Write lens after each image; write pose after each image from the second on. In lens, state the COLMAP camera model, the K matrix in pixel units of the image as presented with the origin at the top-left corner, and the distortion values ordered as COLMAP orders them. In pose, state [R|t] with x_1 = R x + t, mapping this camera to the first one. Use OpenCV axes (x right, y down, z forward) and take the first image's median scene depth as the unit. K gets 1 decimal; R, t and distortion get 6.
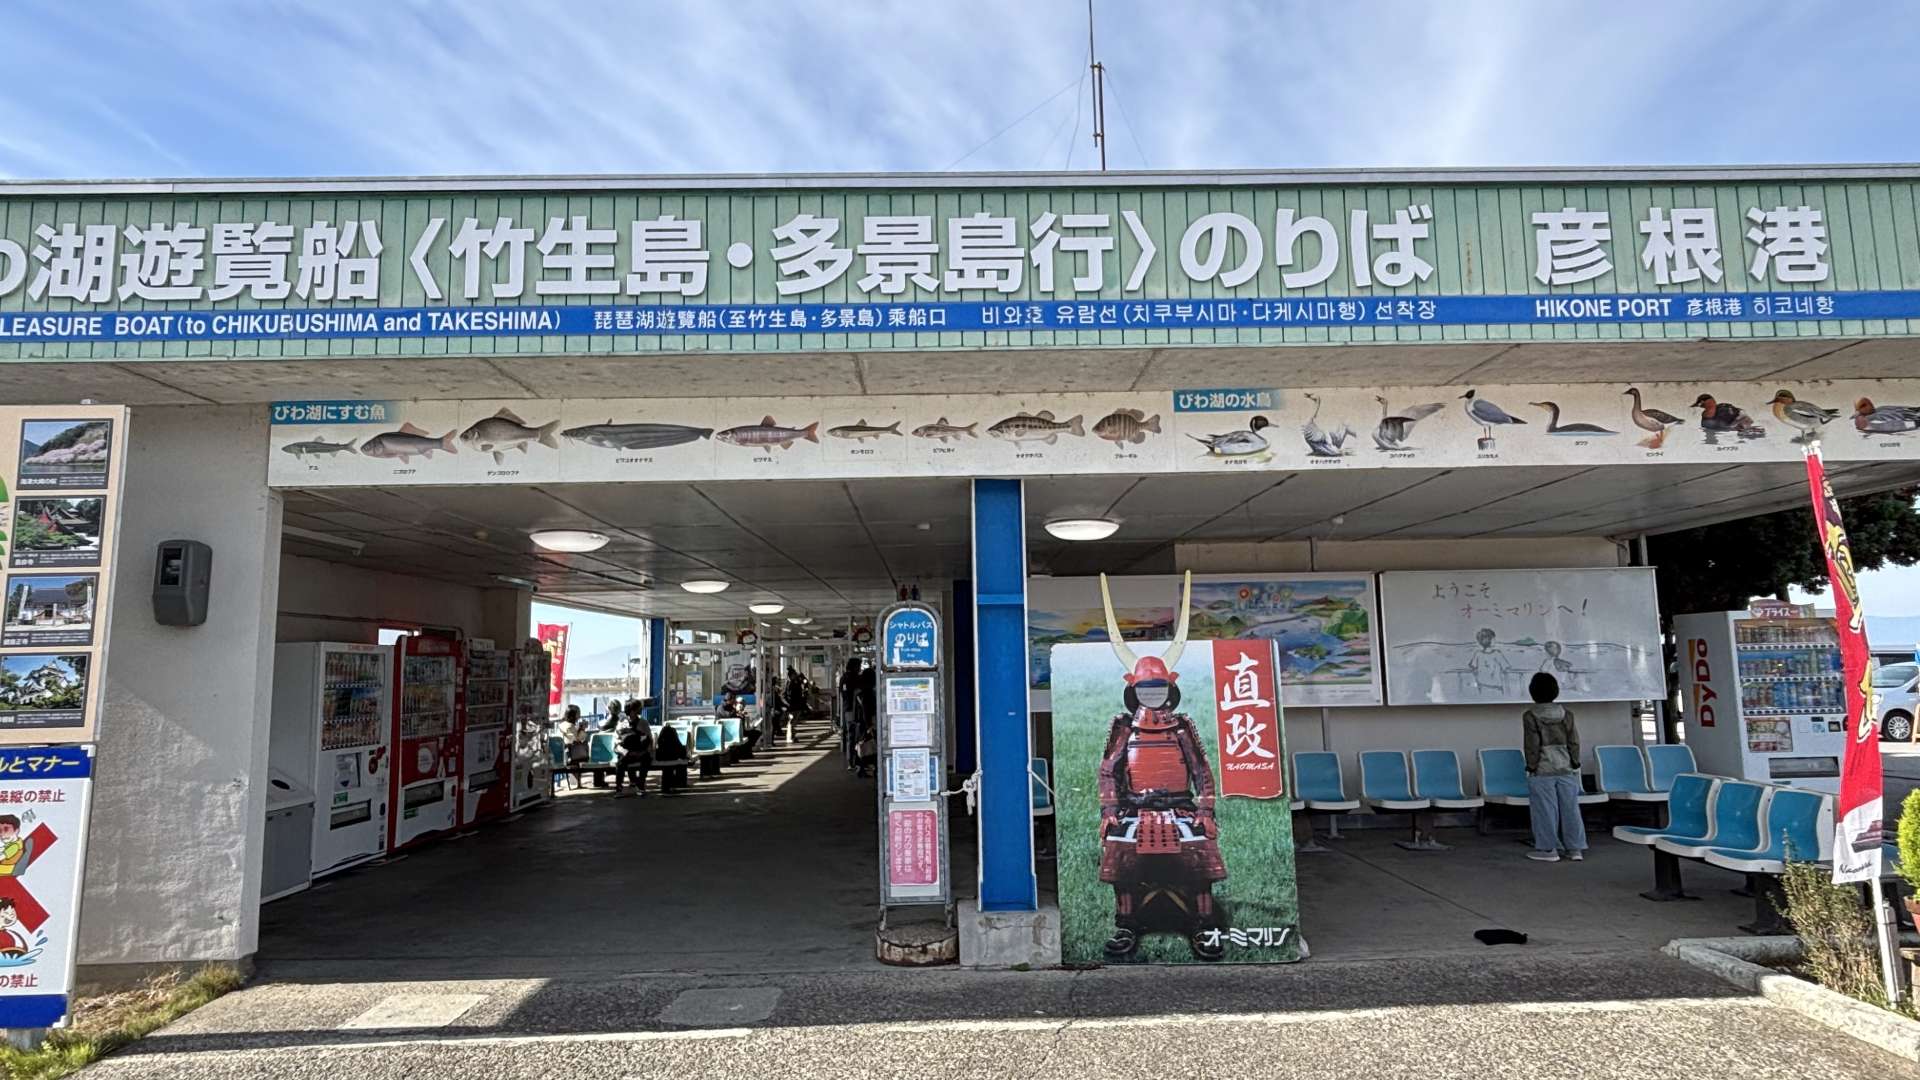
lens RADIAL K [[1103.5, 0, 957.7], [0, 1103.5, 530.0], [0, 0, 1]] dist [-0.004963, -0.004288]
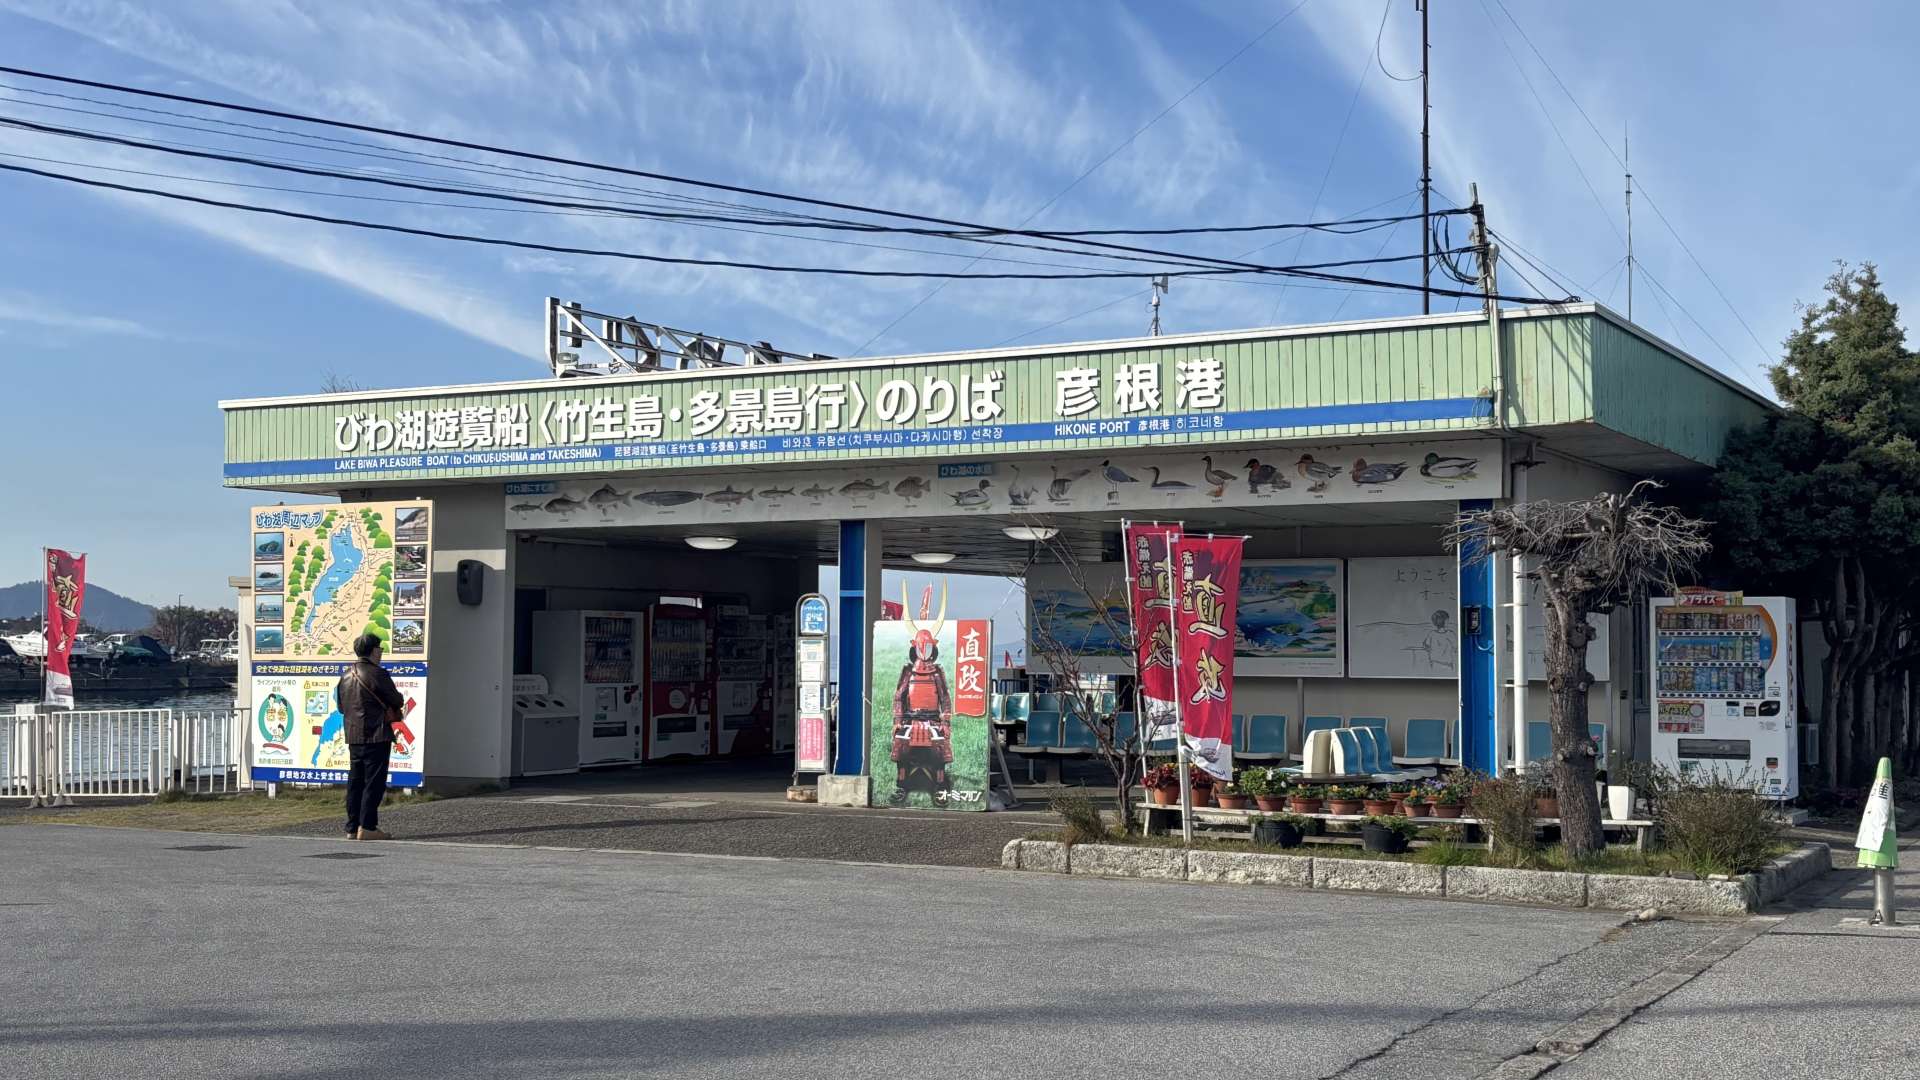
lens RADIAL K [[2328.4, 0, 956.8], [0, 2328.4, 542.6], [0, 0, 1]] dist [0.094317, 0.000000]
pose [[0.858705, -0.000887, -0.512470, 2.231967], [0.043741, 0.996476, 0.071569, -0.290946], [0.510601, -0.083873, 0.855717, -2.160905]]
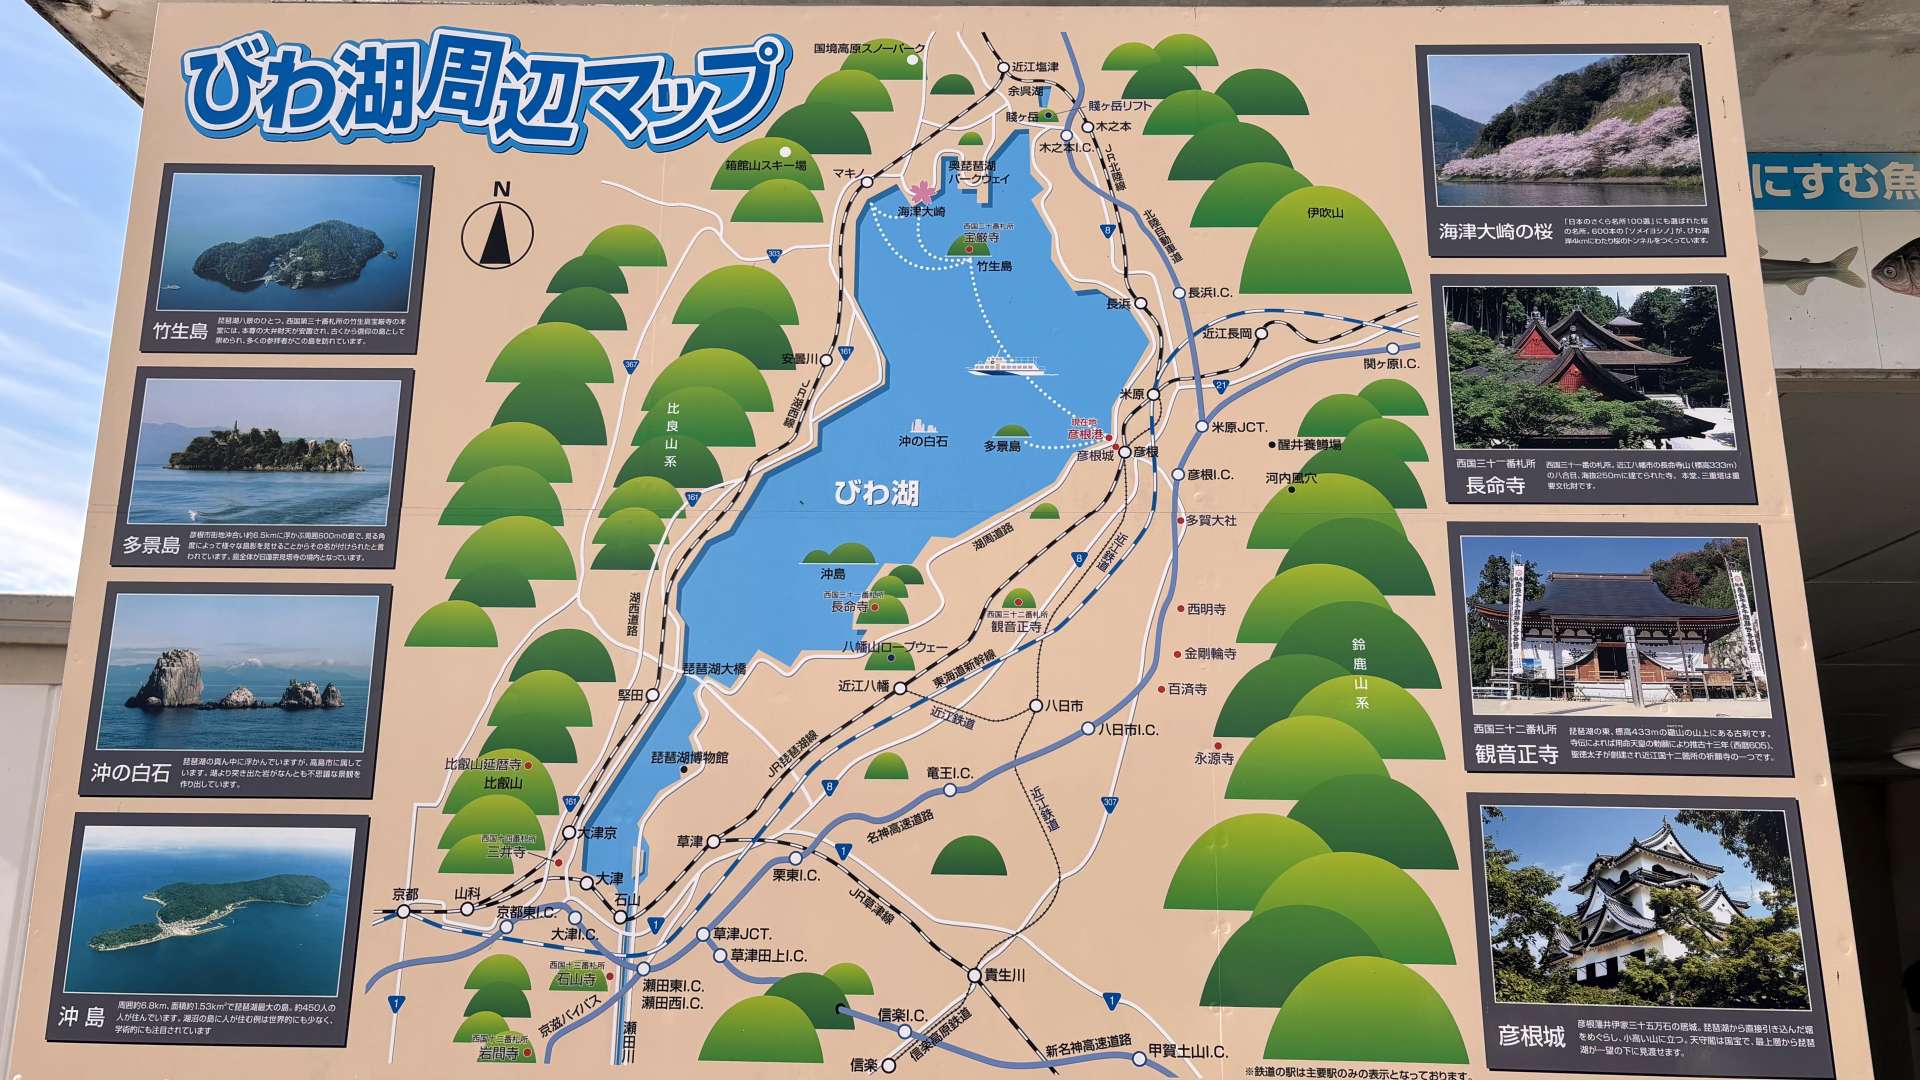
lens RADIAL K [[1446.7, 0, 976.2], [0, 1446.7, 554.3], [0, 0, 1]] dist [0.023169, -0.002121]
pose [[0.996713, 0.020677, -0.078326, -0.888149], [-0.028115, 0.995072, -0.095081, 0.082581], [0.075974, 0.096971, 0.992383, 0.557166]]
